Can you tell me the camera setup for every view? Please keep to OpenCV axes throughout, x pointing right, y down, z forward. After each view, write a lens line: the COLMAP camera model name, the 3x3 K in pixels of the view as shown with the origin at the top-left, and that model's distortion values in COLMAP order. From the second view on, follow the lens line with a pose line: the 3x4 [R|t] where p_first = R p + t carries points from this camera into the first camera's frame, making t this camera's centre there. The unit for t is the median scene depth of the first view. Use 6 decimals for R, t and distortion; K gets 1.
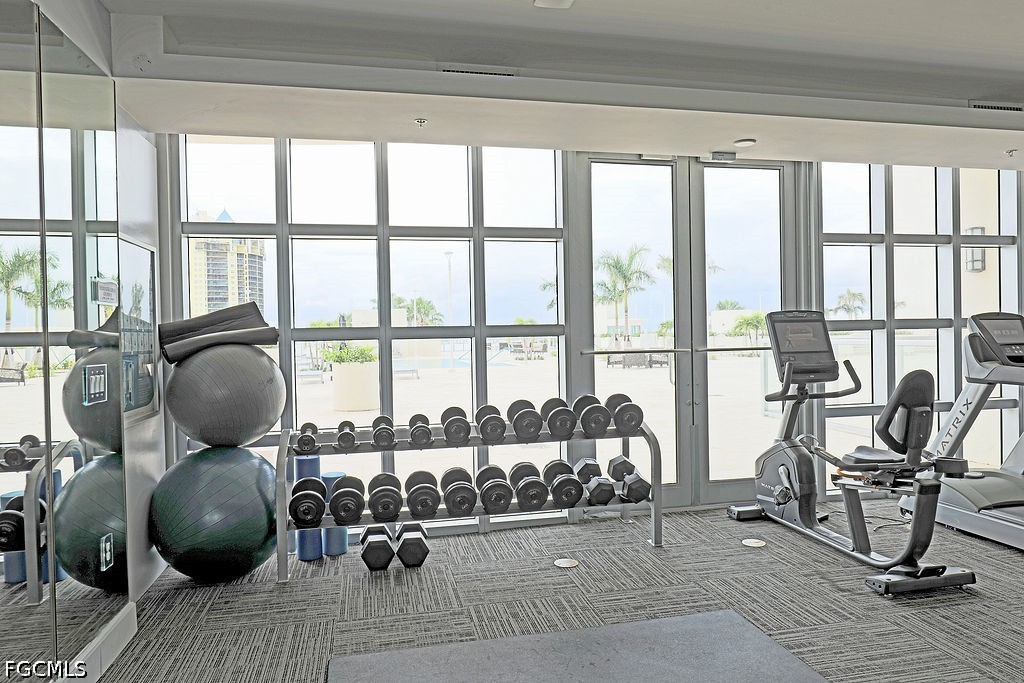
lens RADIAL K [[653.8, 0, 510.4], [0, 653.8, 341.6], [0, 0, 1]] dist [0.000004, -0.000106]
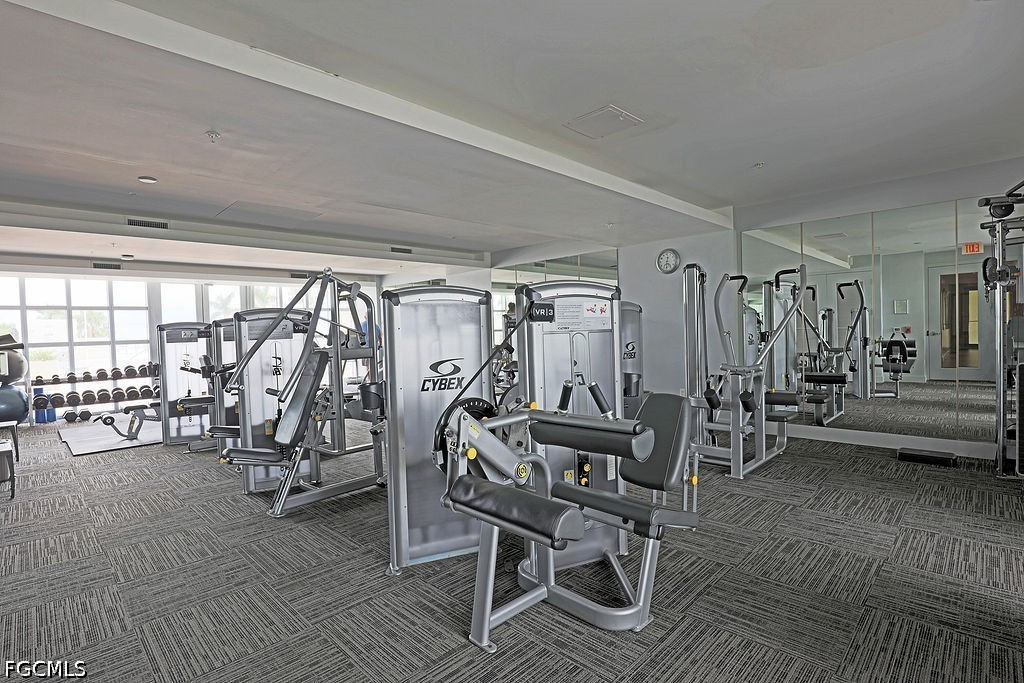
lens RADIAL K [[492.7, 0, 513.9], [0, 492.7, 342.4], [0, 0, 1]] dist [-0.023155, 0.000708]
pose [[0.847328, -0.022143, 0.530608, 0.344645], [0.017291, 0.999751, 0.014109, -0.017453], [-0.530788, -0.002780, 0.847500, -1.914655]]
